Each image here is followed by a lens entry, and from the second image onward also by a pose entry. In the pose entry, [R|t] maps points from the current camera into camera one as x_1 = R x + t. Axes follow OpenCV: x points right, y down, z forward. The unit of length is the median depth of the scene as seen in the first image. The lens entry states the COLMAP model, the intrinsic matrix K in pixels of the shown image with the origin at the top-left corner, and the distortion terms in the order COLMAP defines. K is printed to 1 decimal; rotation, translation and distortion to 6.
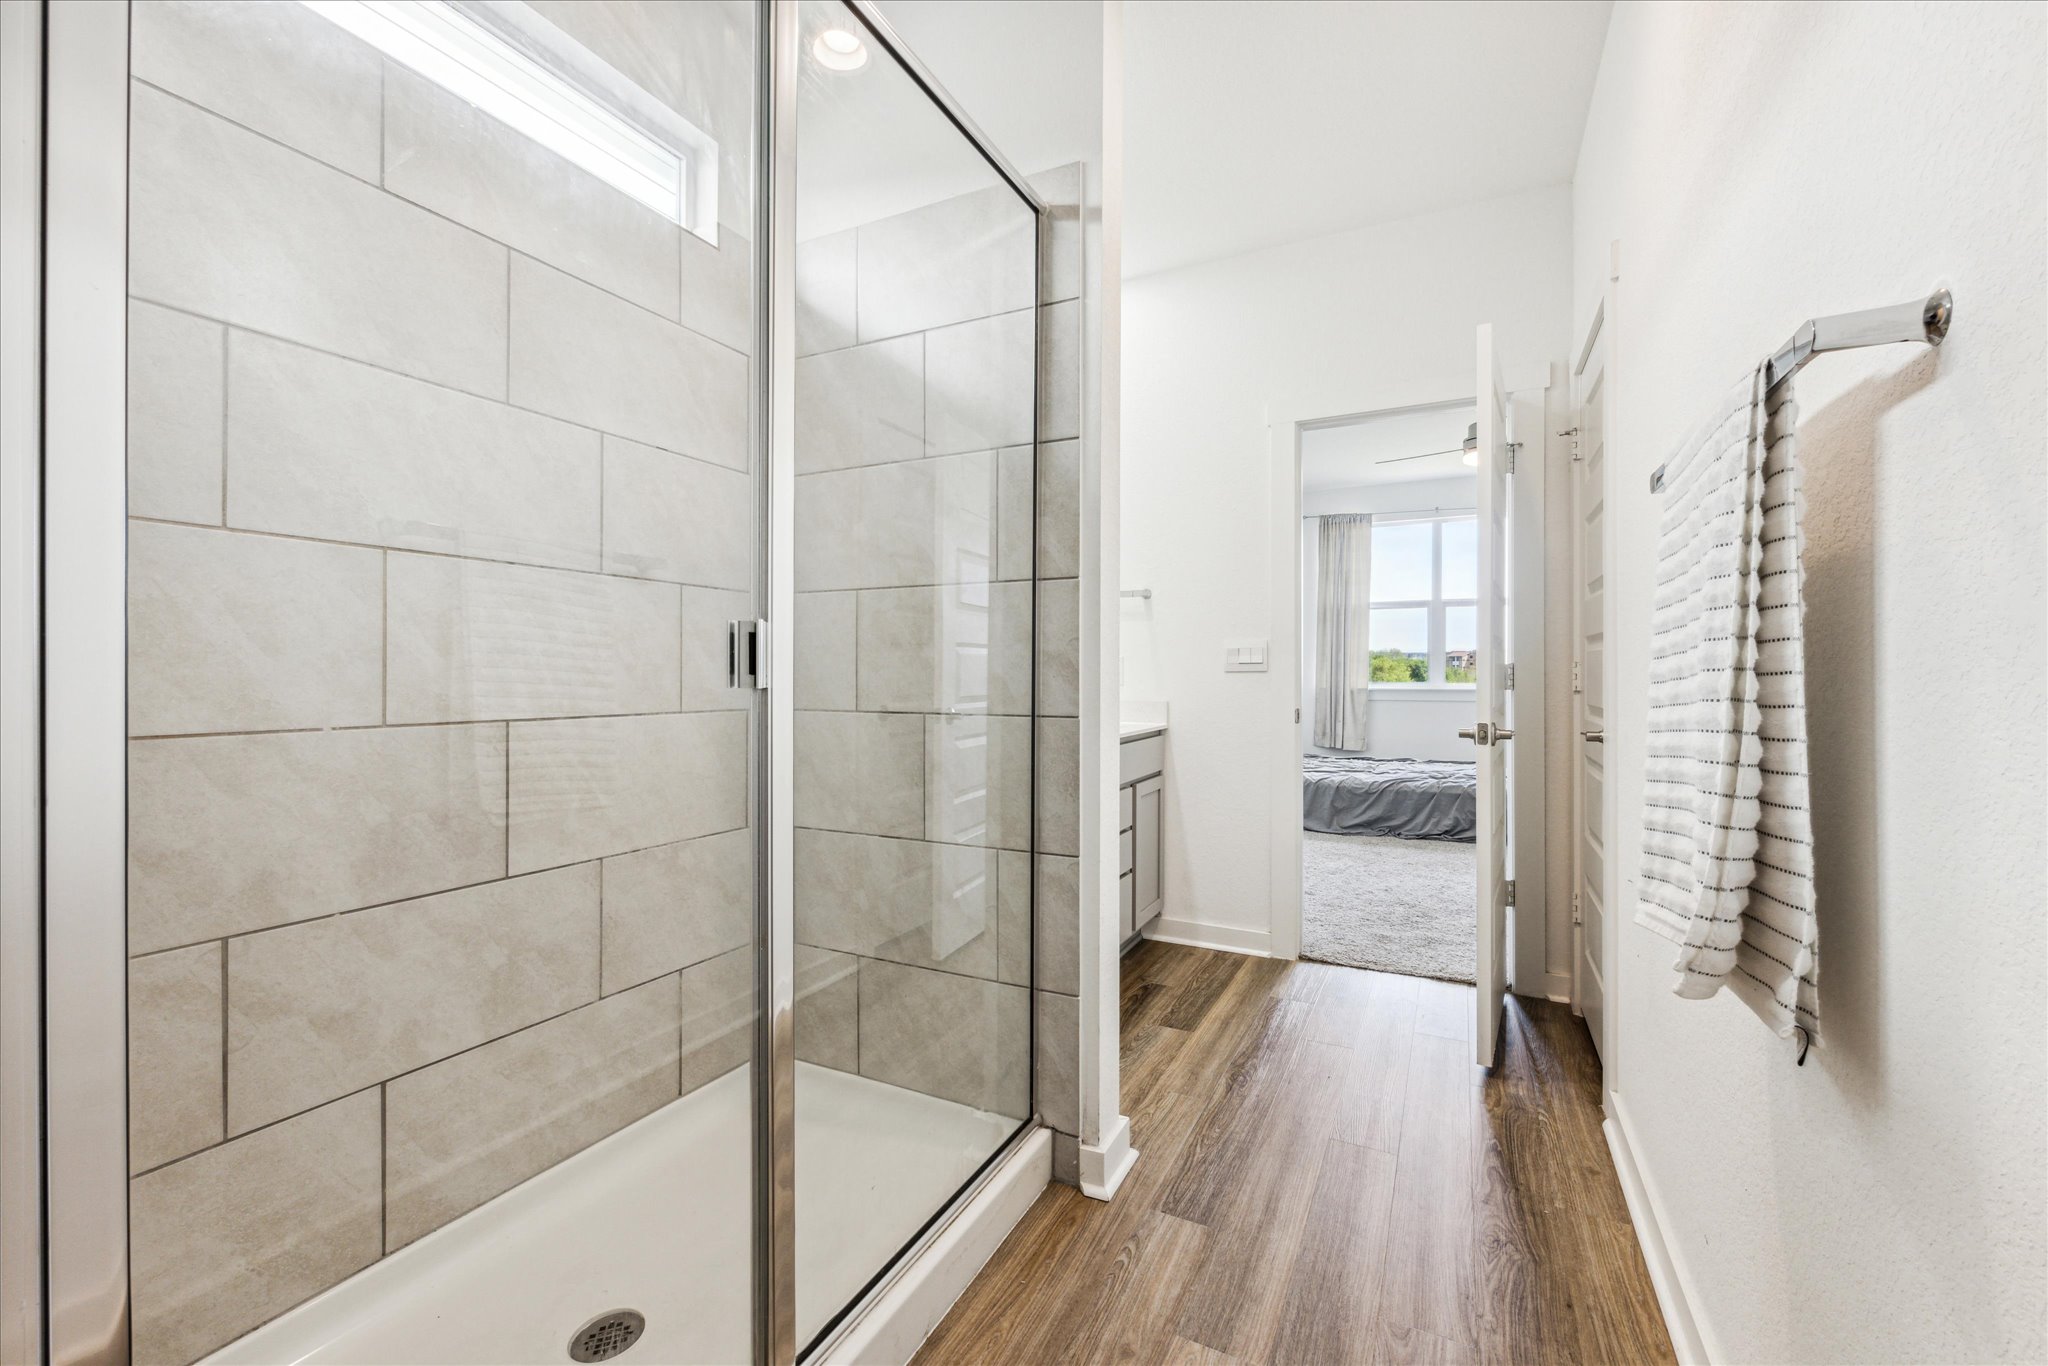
lens RADIAL K [[844.8, 0, 1022.7], [0, 844.8, 678.1], [0, 0, 1]] dist [0.001948, 0.000116]
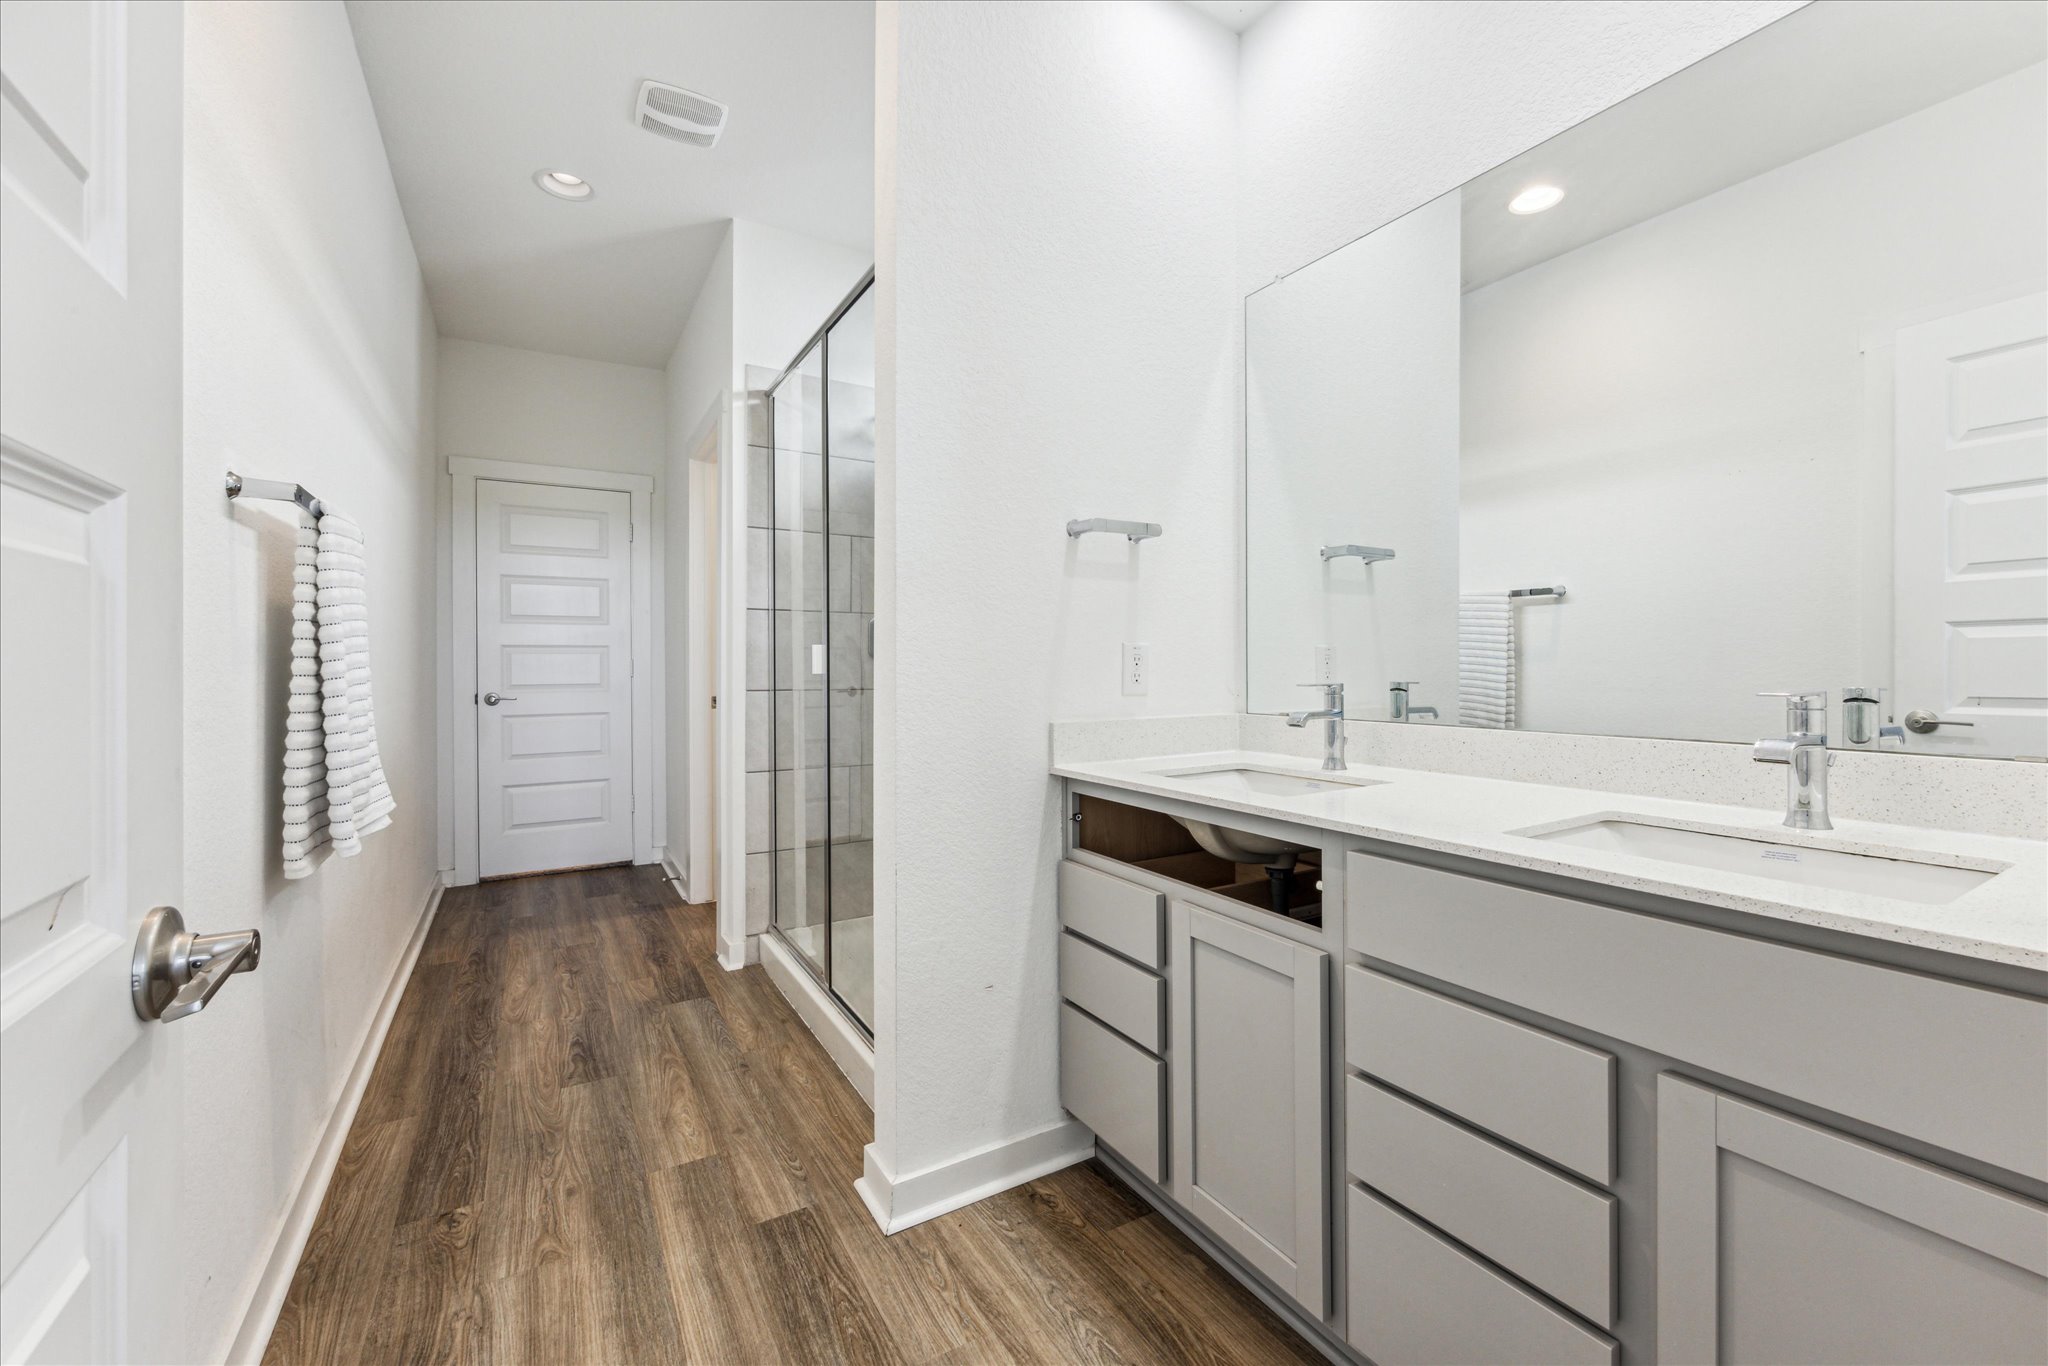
lens RADIAL K [[844.8, 0, 1022.7], [0, 844.8, 678.1], [0, 0, 1]] dist [0.001948, 0.000116]
pose [[-0.542913, 0.020227, -0.839545, 0.810300], [0.003480, 0.999755, 0.021837, -0.009535], [0.839782, 0.008934, -0.542851, 1.672539]]
